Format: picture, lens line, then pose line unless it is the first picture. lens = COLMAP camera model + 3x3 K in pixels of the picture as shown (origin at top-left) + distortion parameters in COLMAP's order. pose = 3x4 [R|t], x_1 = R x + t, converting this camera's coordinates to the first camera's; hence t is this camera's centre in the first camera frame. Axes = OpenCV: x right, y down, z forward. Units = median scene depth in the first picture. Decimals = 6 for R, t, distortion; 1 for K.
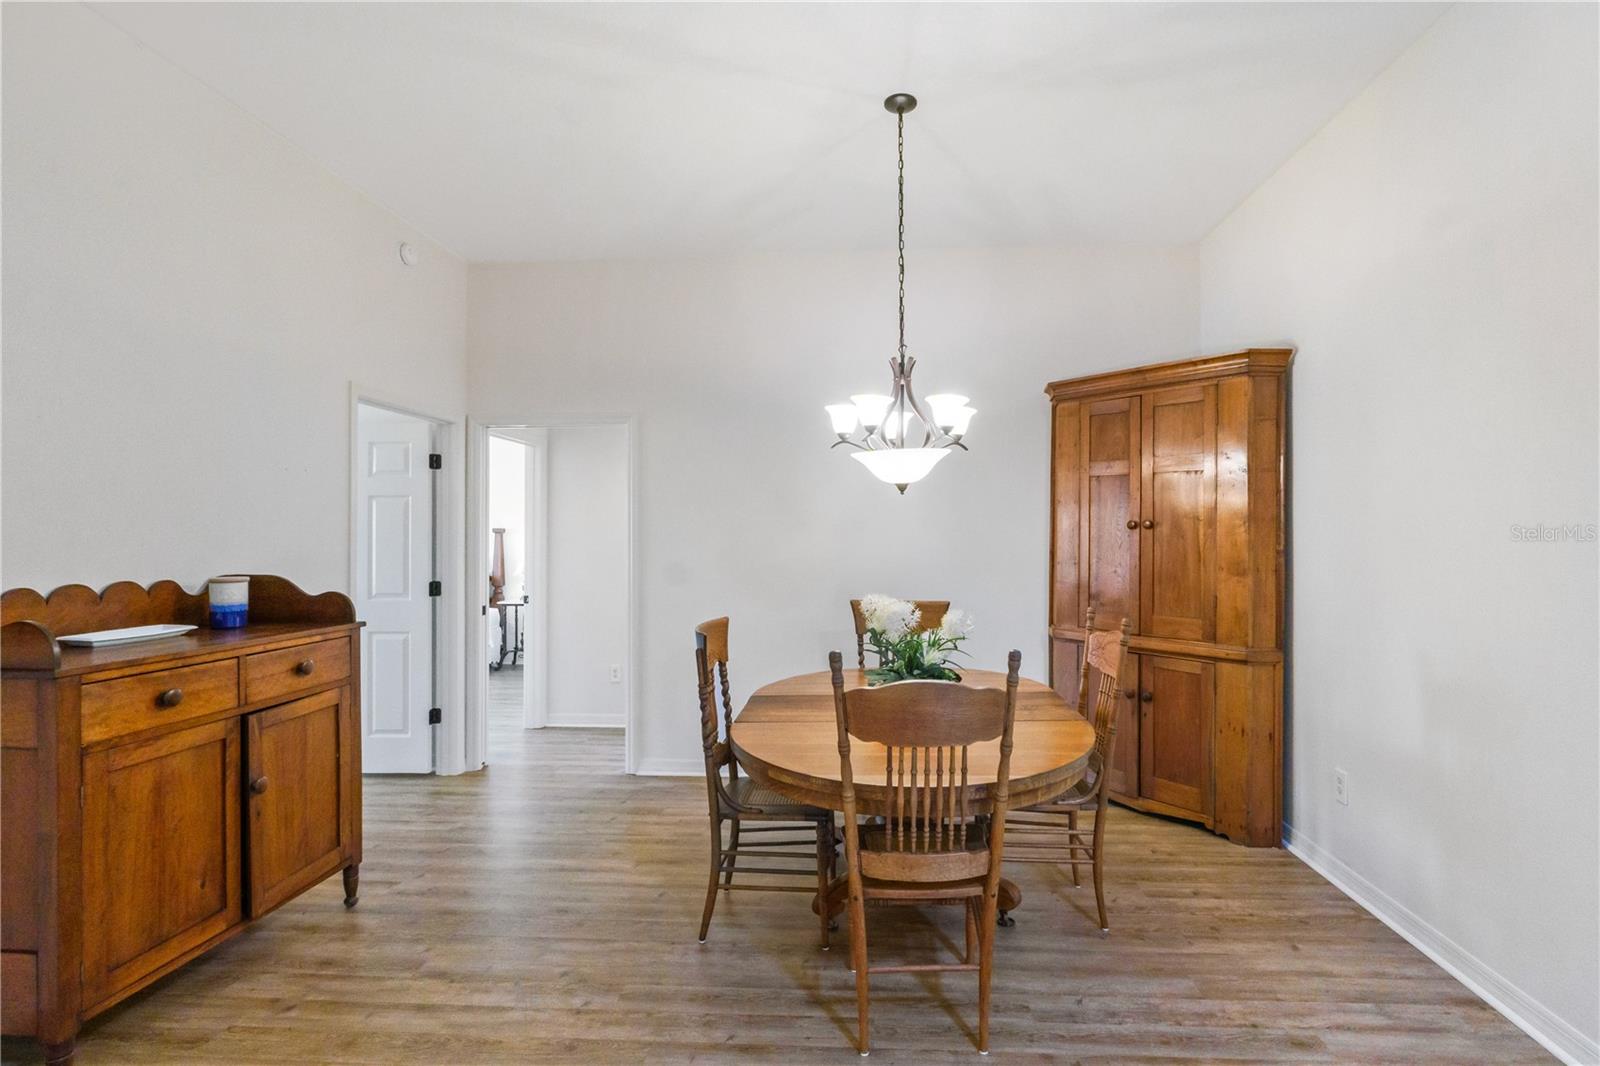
lens RADIAL K [[728.8, 0, 822.6], [0, 728.8, 530.9], [0, 0, 1]] dist [-0.012284, 0.001598]
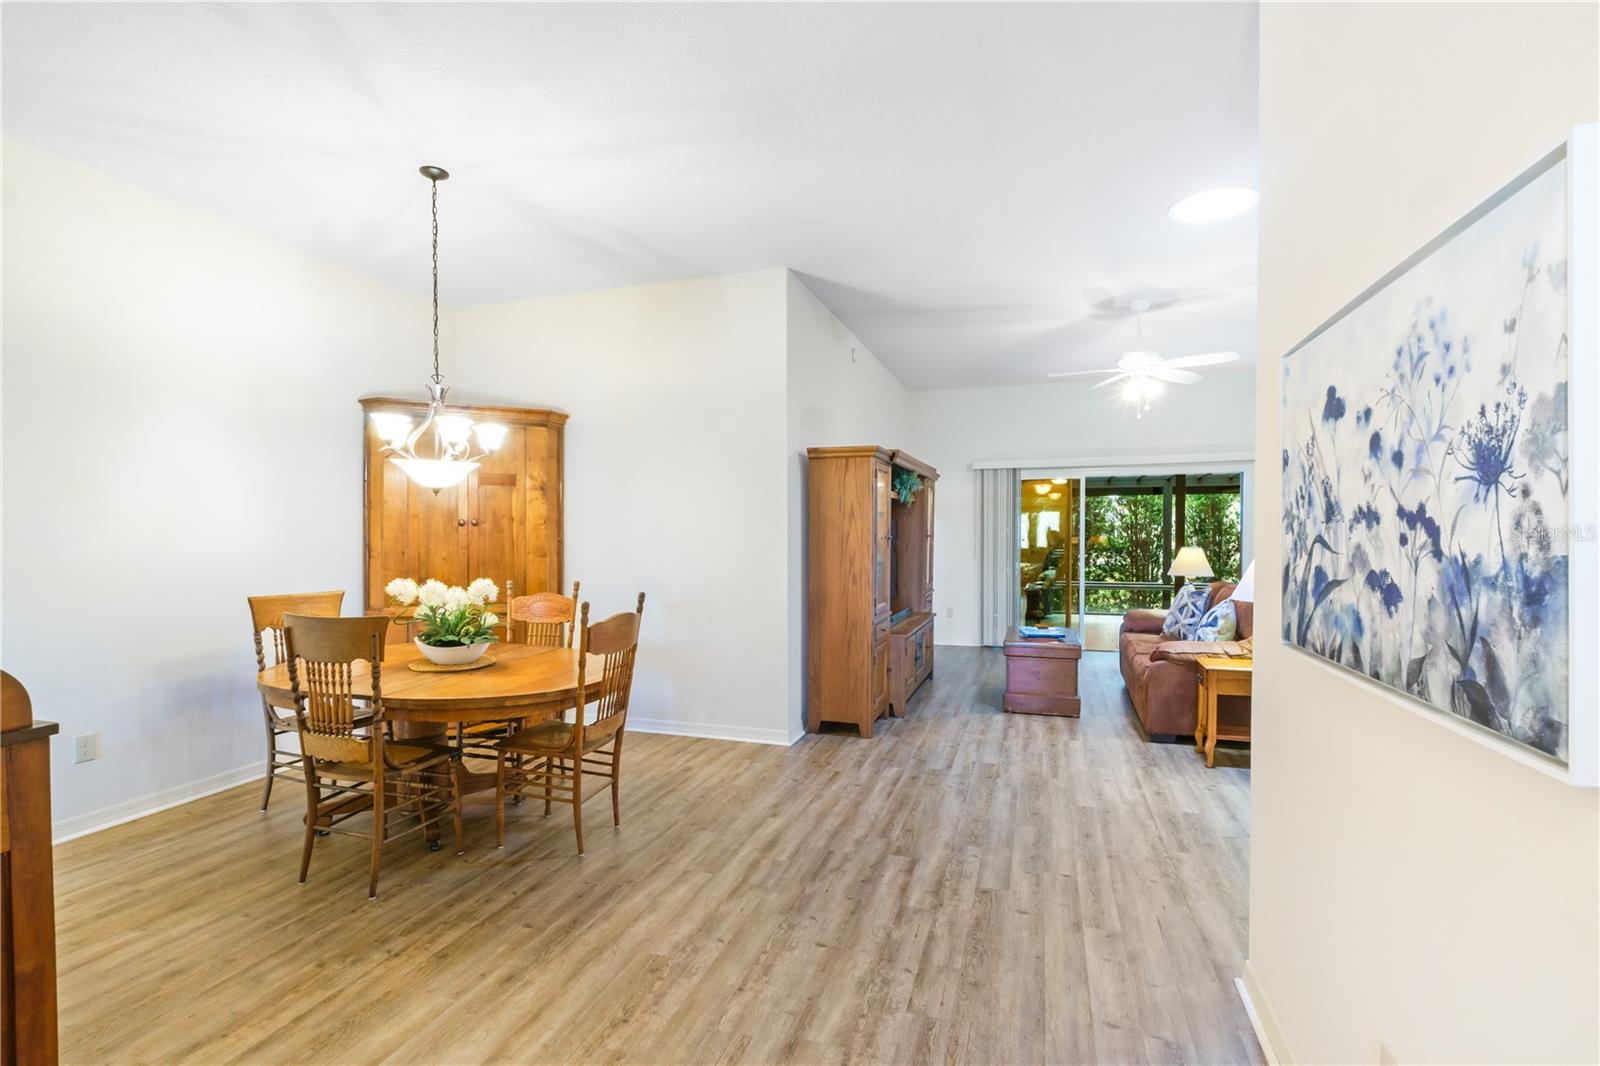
lens RADIAL K [[728.8, 0, 792.9], [0, 728.8, 548.6], [0, 0, 1]] dist [-0.012284, 0.001598]
pose [[0.272666, -0.019673, 0.961908, -1.100861], [-0.008072, 0.999709, 0.022735, 0.007206], [-0.962075, -0.013964, 0.272428, 0.104480]]
